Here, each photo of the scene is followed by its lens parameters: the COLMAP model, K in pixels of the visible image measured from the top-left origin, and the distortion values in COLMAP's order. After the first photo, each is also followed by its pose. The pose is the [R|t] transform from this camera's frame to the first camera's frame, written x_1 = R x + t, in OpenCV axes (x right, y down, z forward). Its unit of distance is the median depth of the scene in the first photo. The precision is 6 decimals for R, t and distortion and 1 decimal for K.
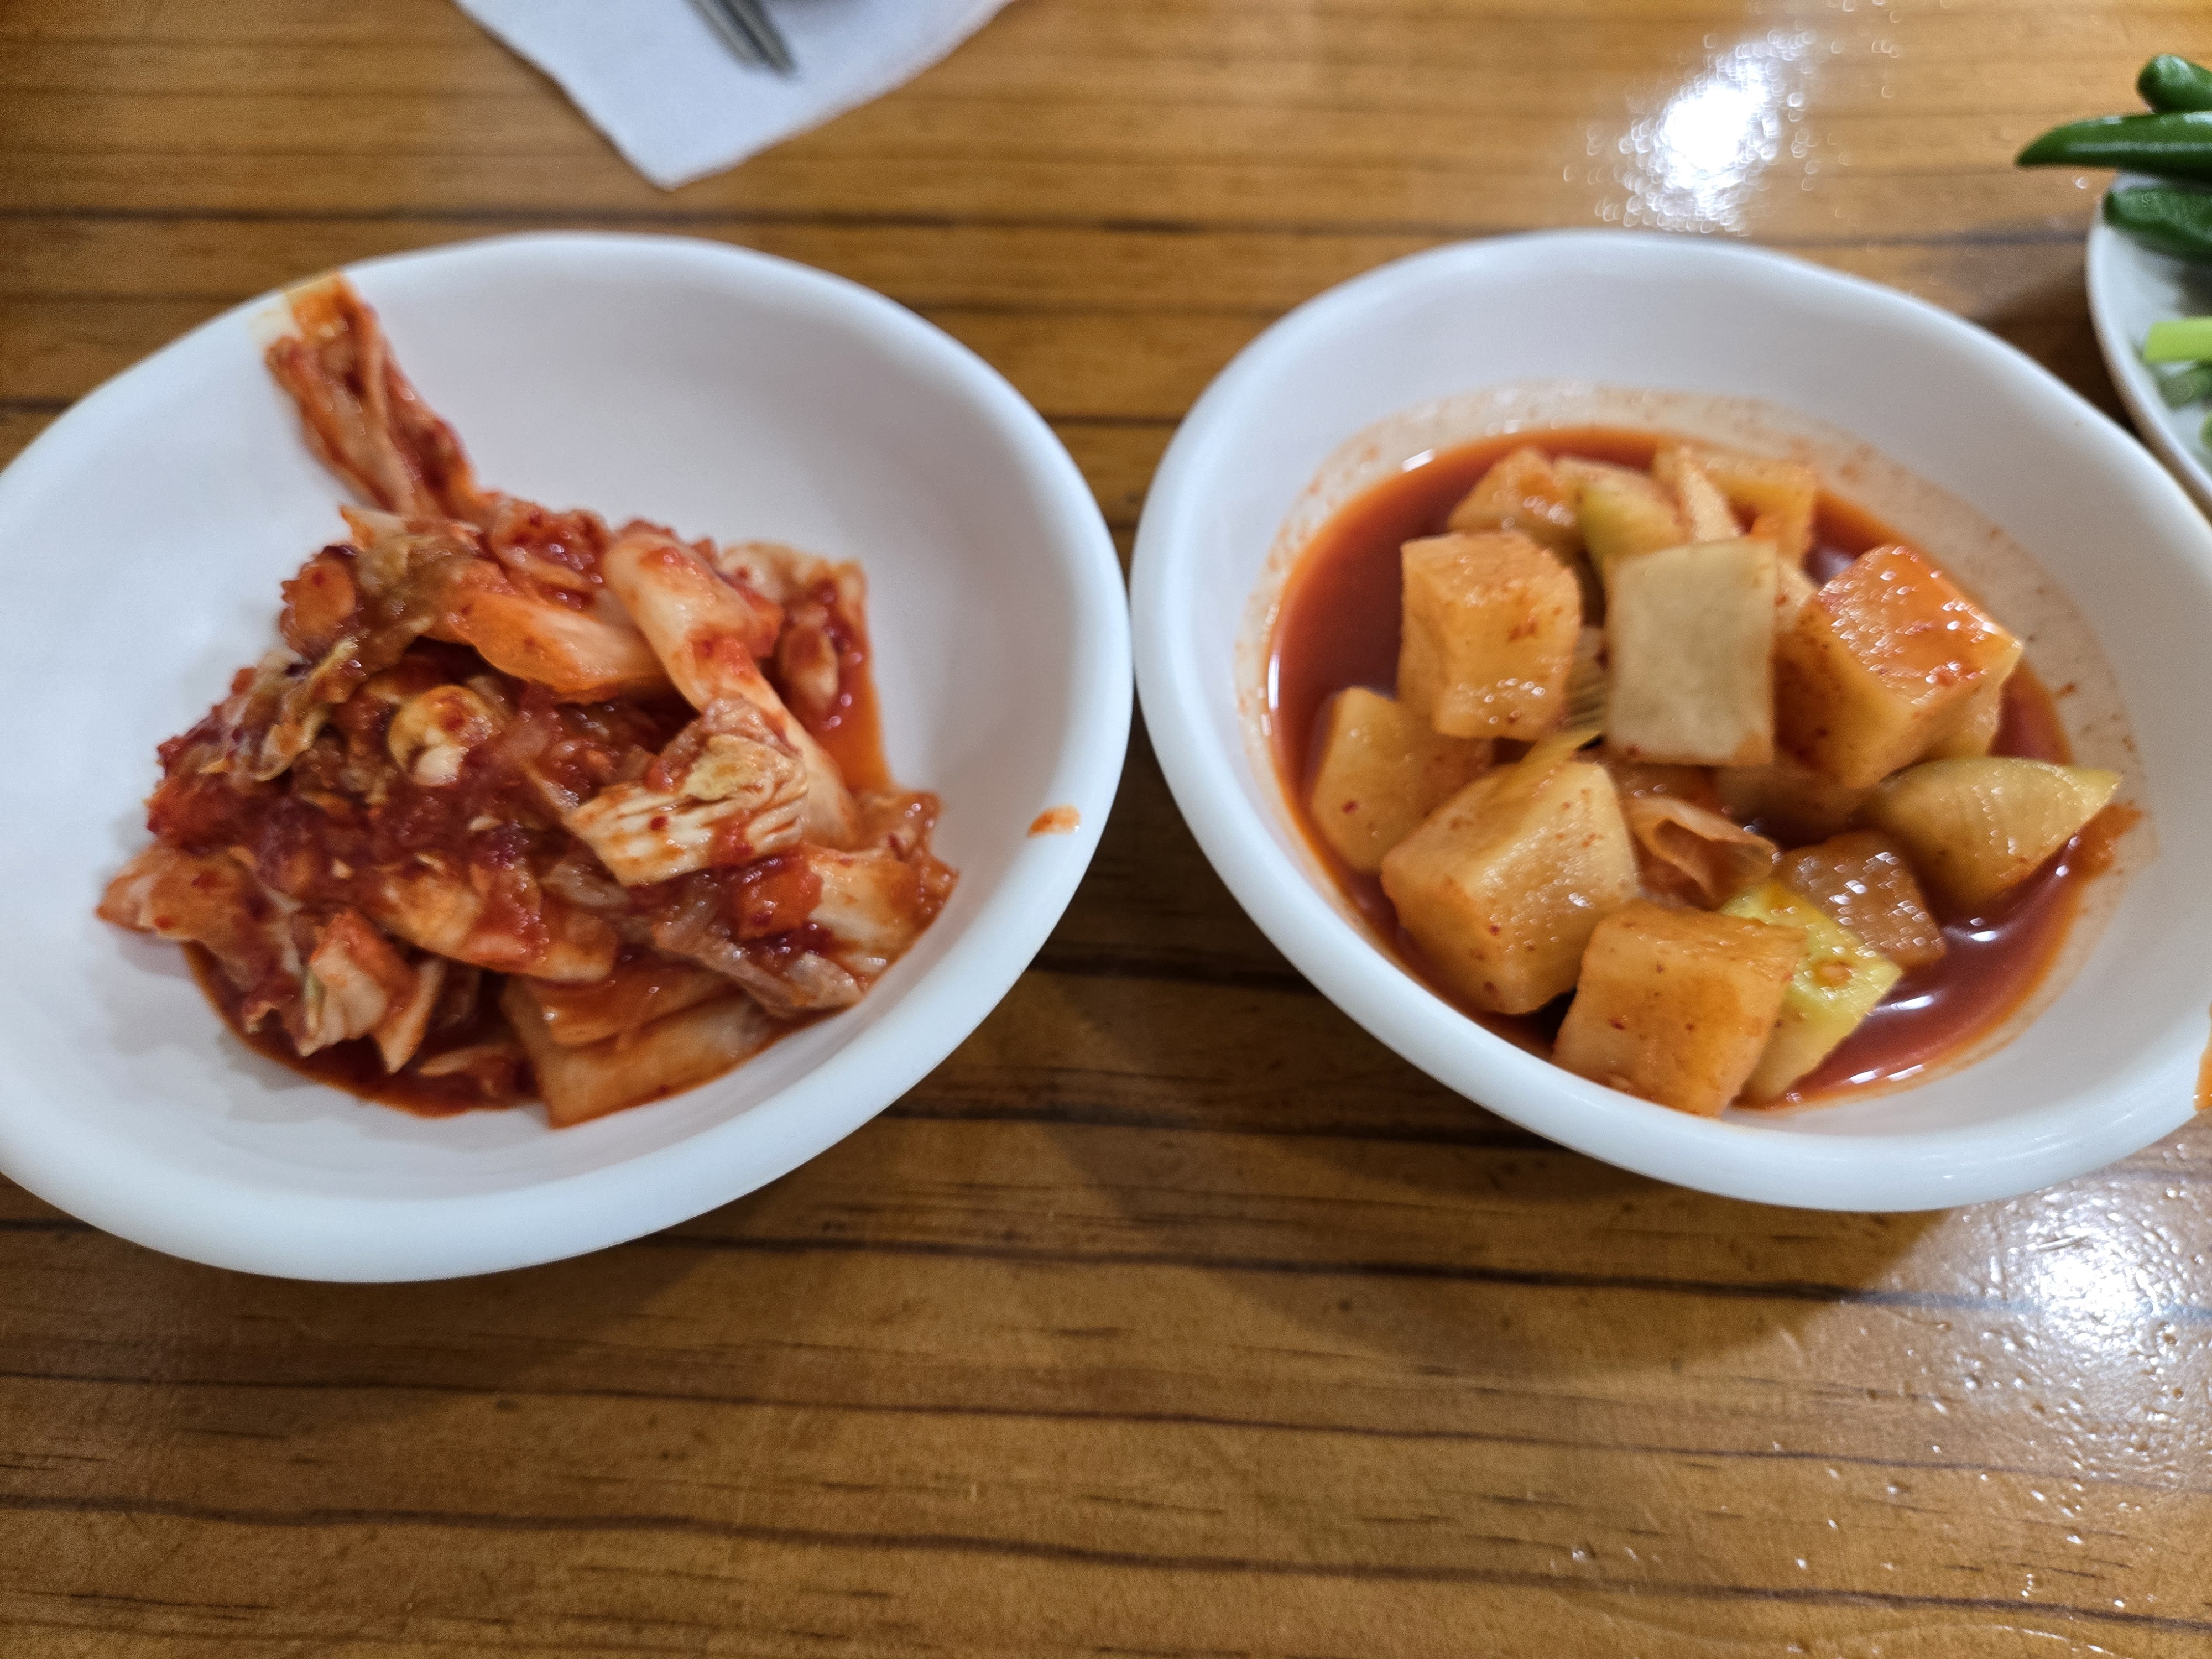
lens RADIAL K [[1544.9, 0, 1106.0], [0, 1544.9, 829.5], [0, 0, 1]] dist [-0.003044, -0.004316]
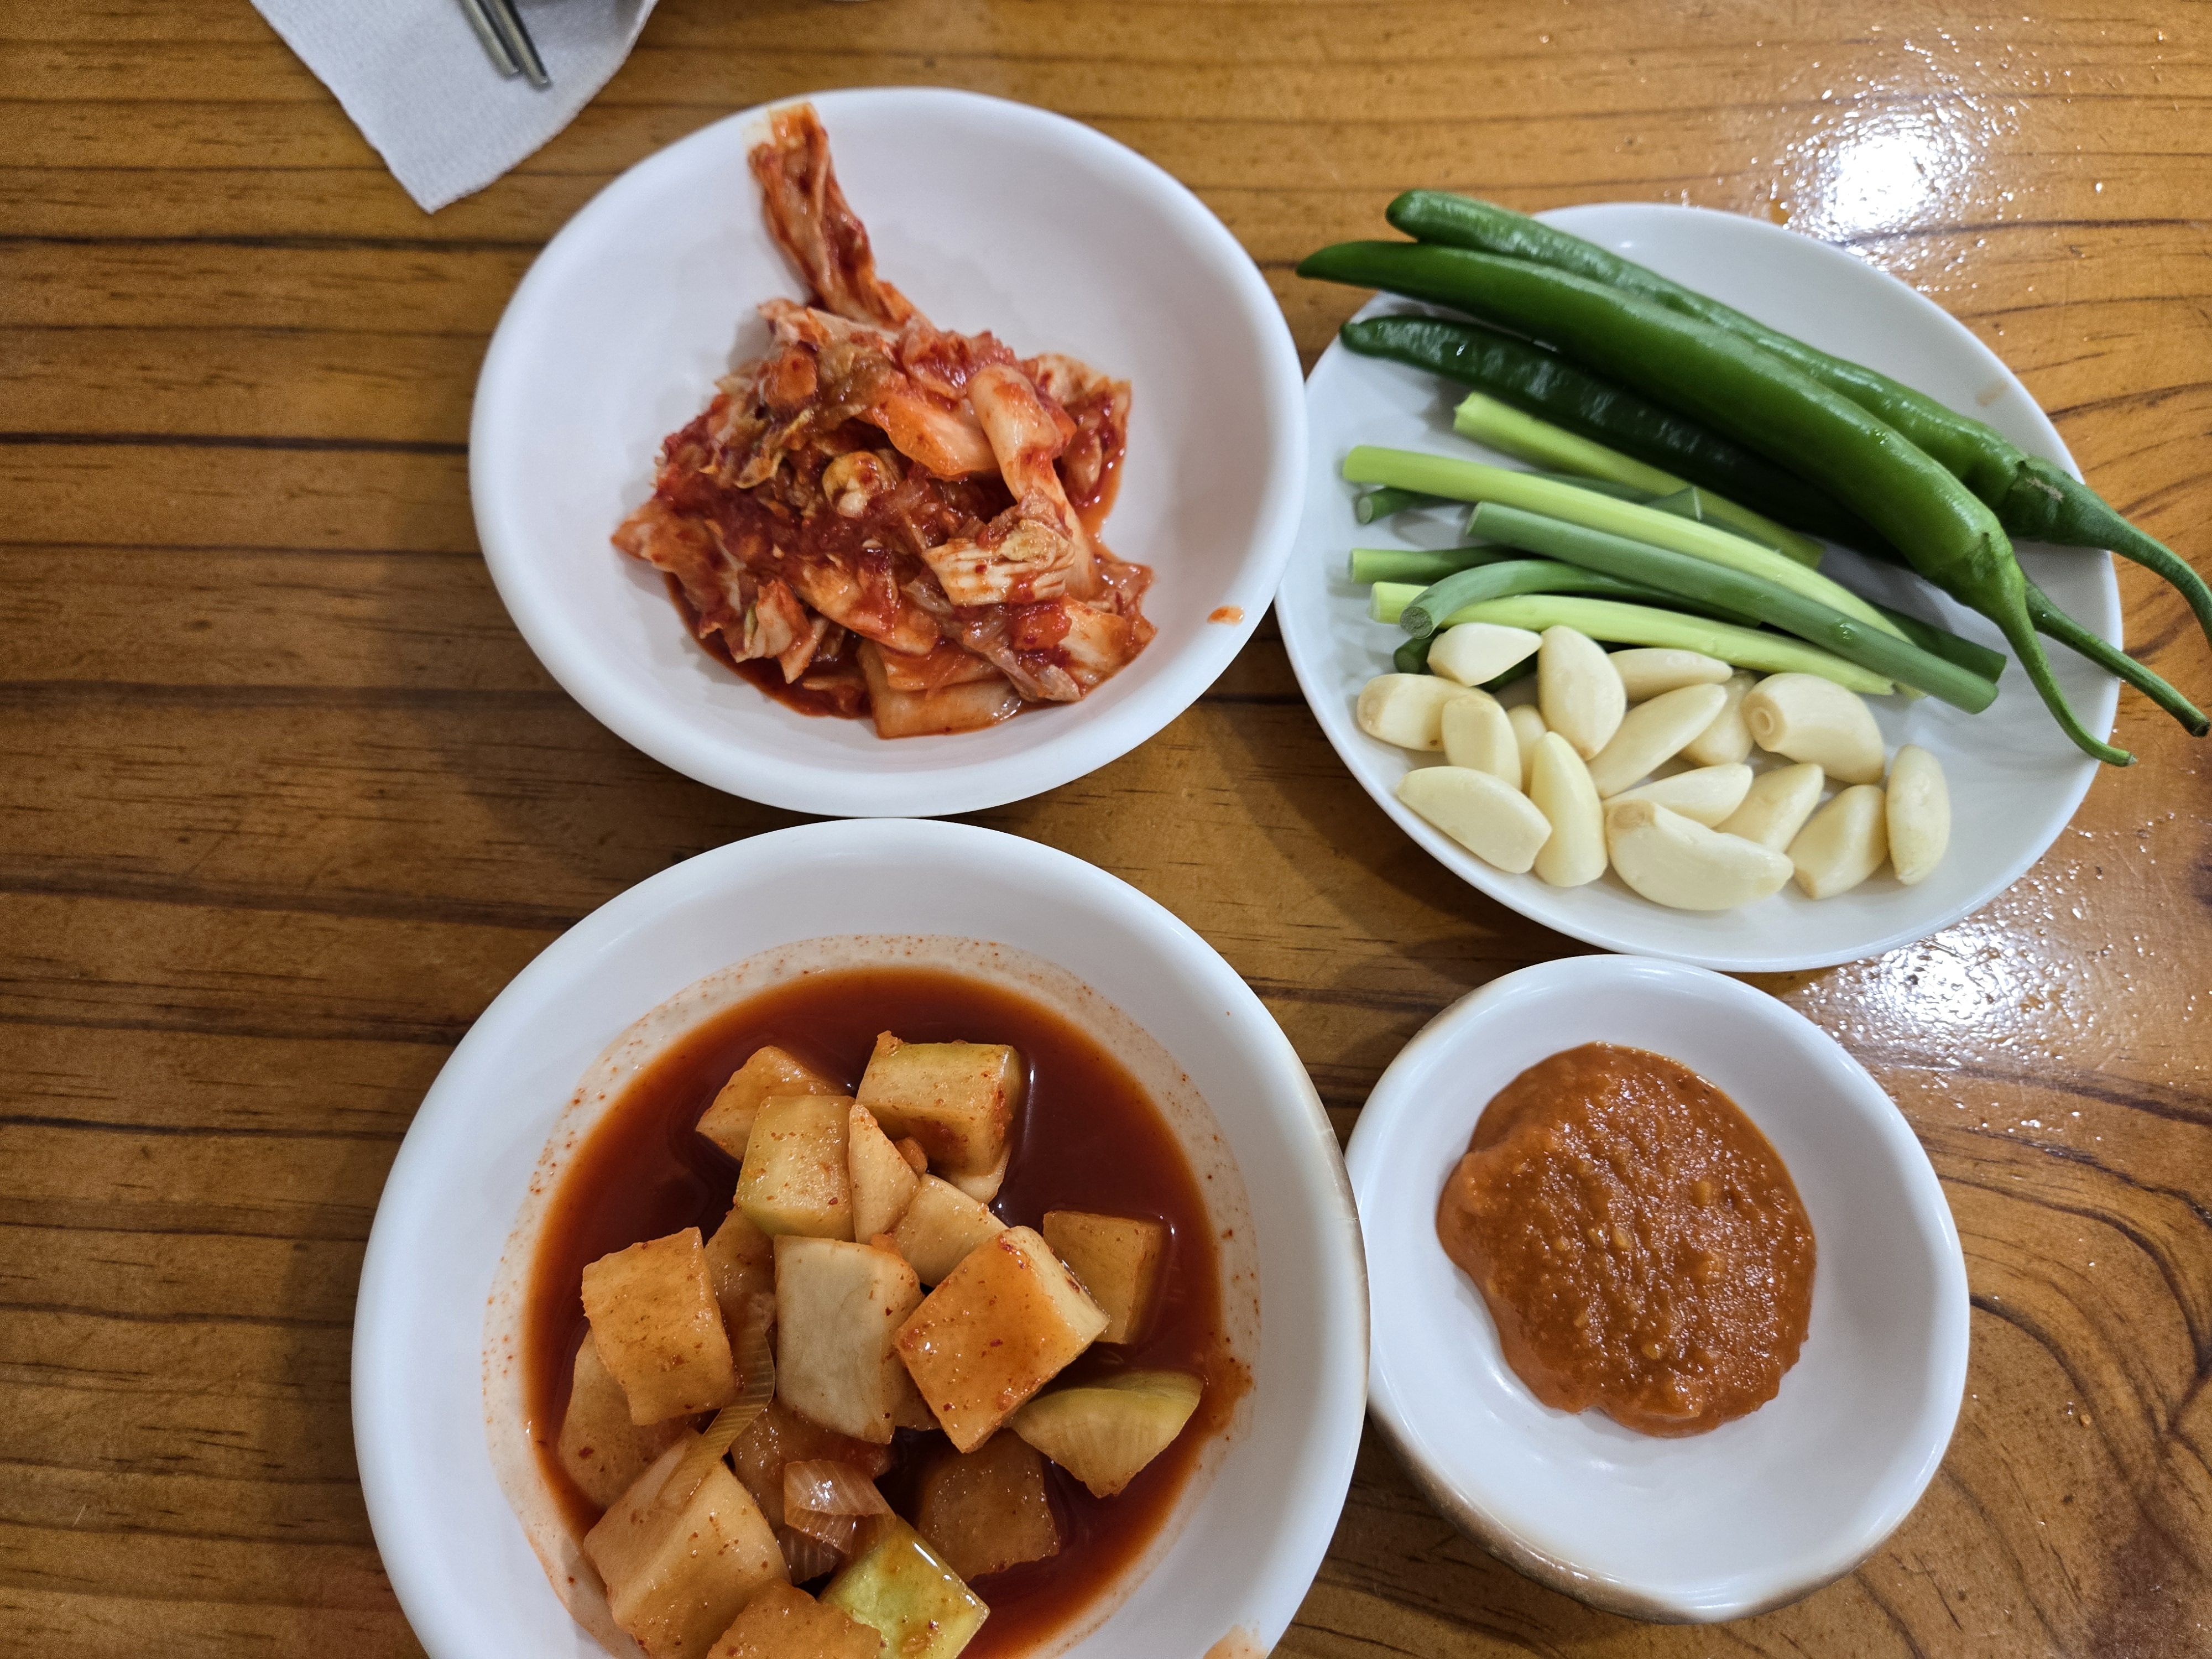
lens RADIAL K [[1544.9, 0, 1106.0], [0, 1544.9, 829.5], [0, 0, 1]] dist [-0.003044, -0.004316]
pose [[0.972839, 0.219212, -0.074371, 0.012386], [-0.198359, 0.955045, 0.220324, -0.118008], [0.119325, -0.199588, 0.972587, -0.558440]]
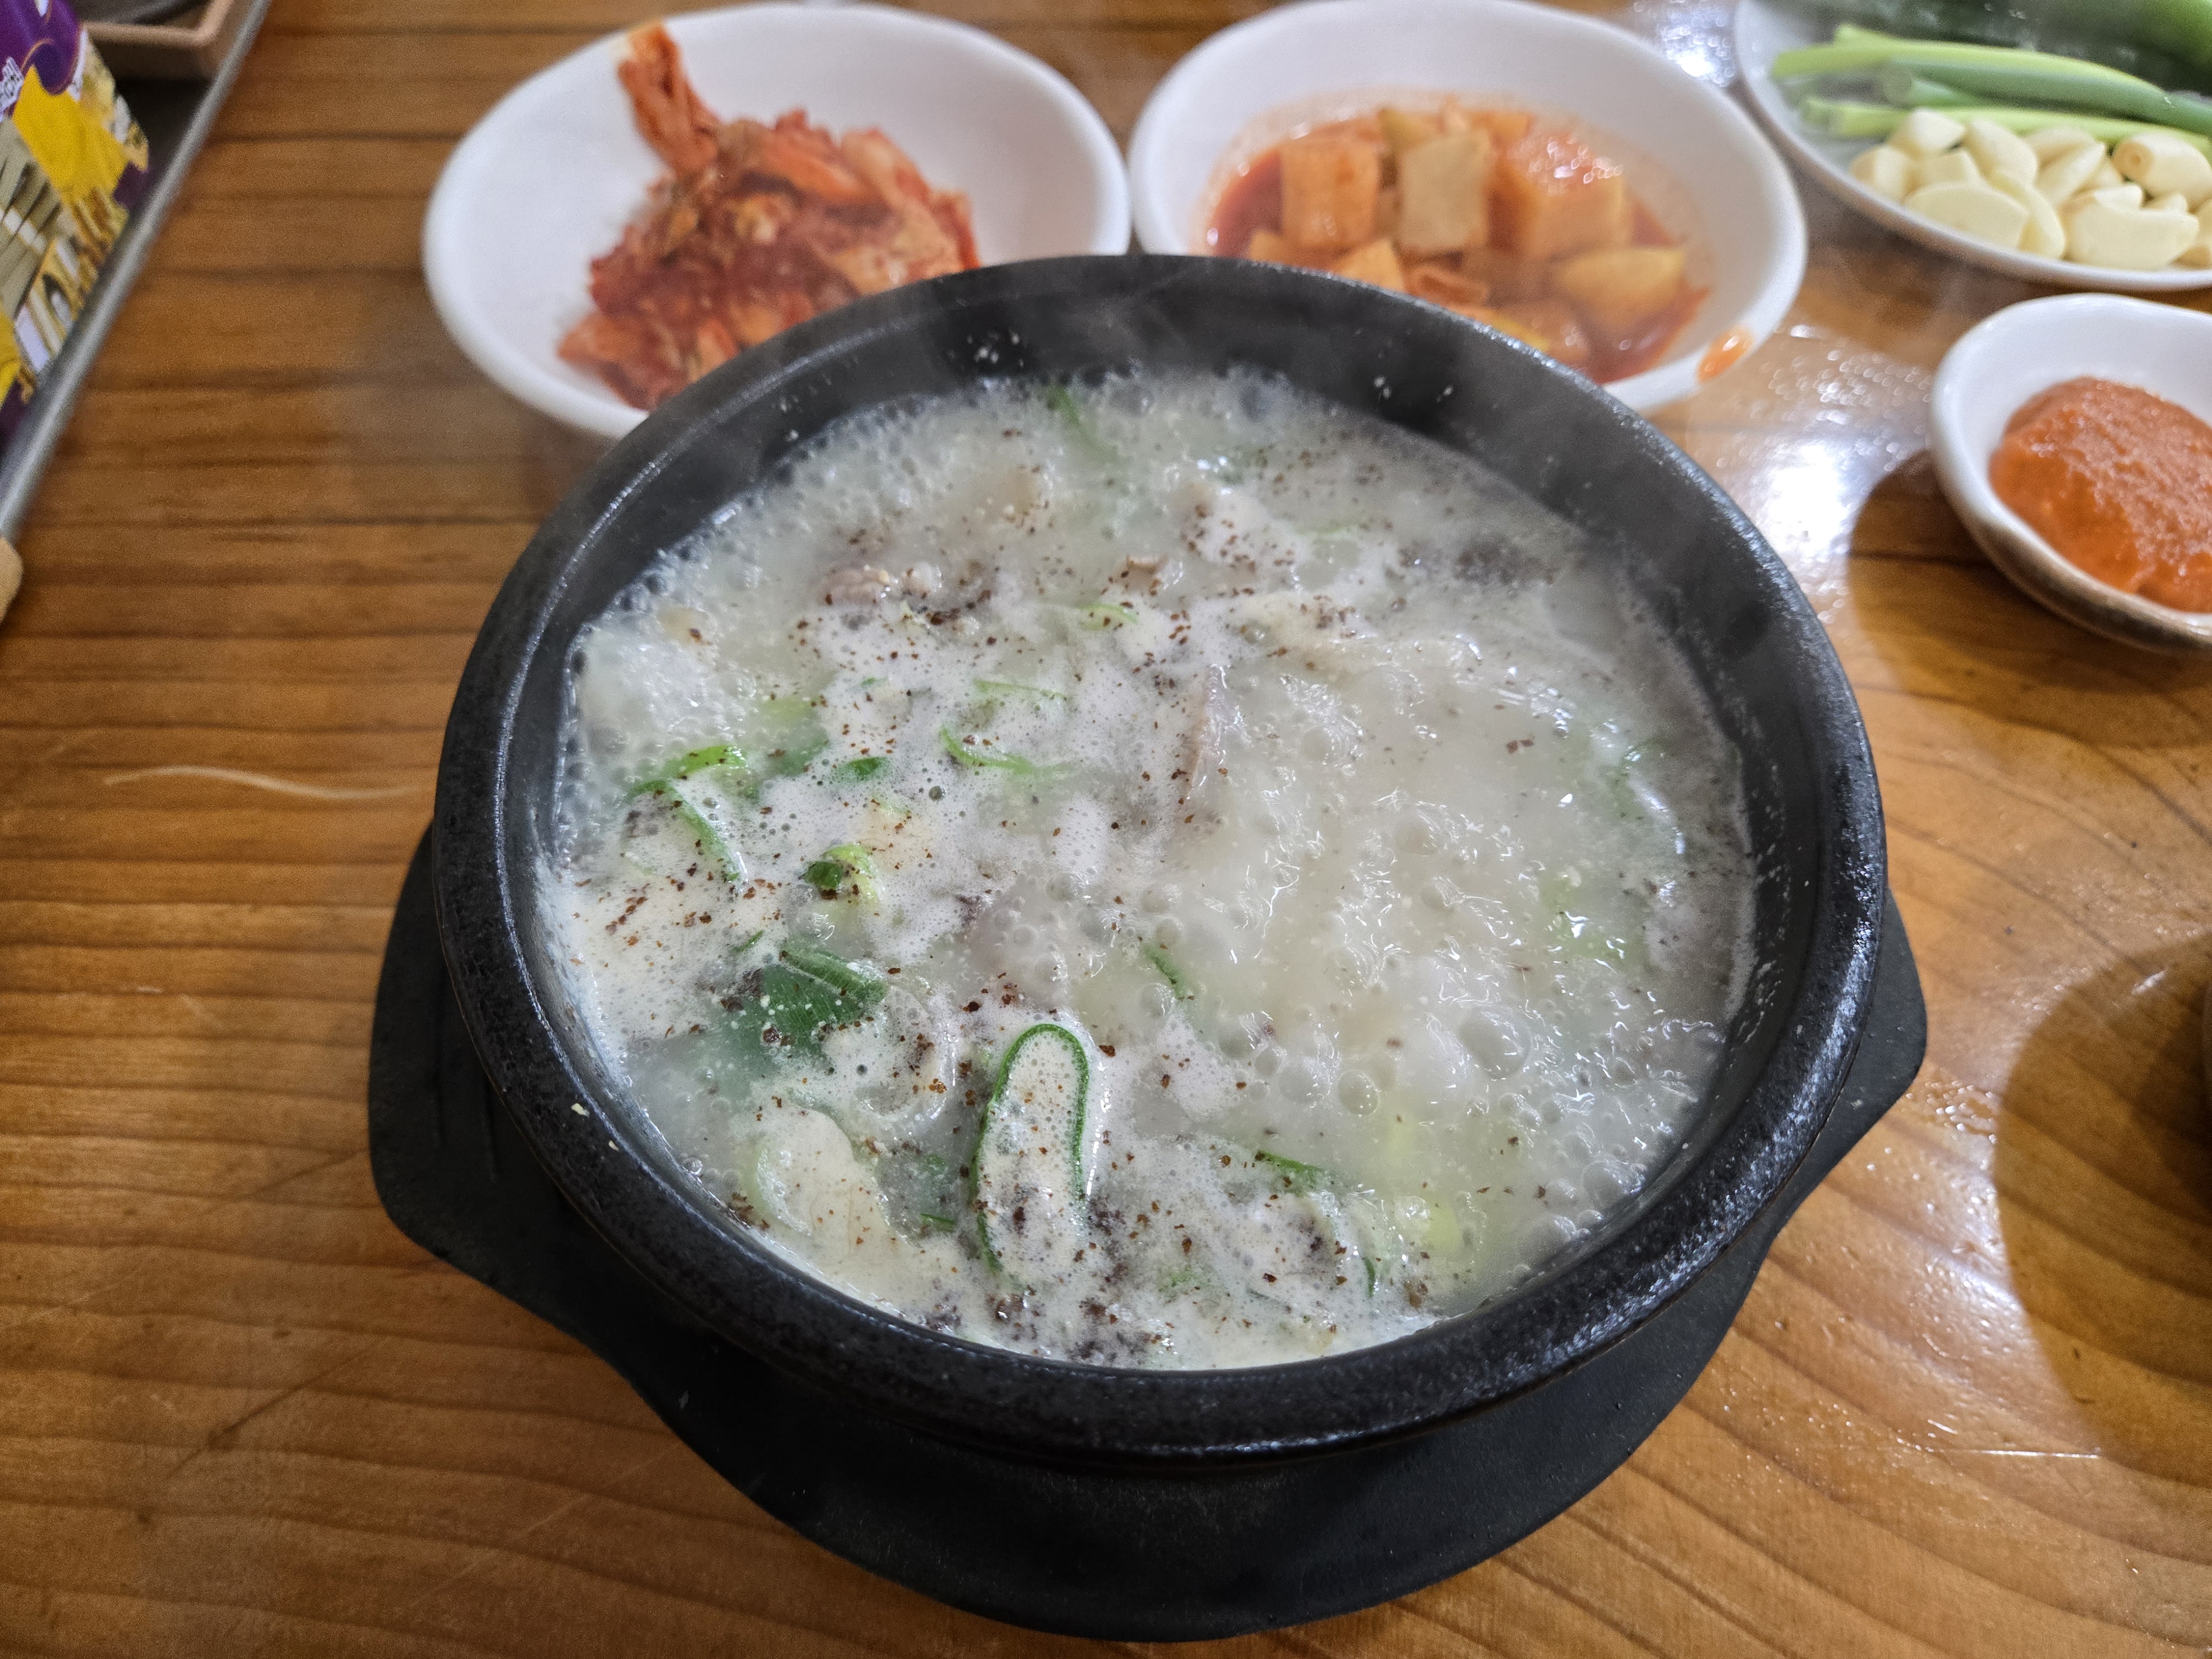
lens RADIAL K [[1544.9, 0, 1106.0], [0, 1544.9, 829.5], [0, 0, 1]] dist [-0.003044, -0.004316]
pose [[0.999743, -0.019614, -0.011381, -0.004083], [0.019534, 0.999784, -0.007132, 0.686493], [0.011518, 0.006908, 0.999910, -0.855297]]
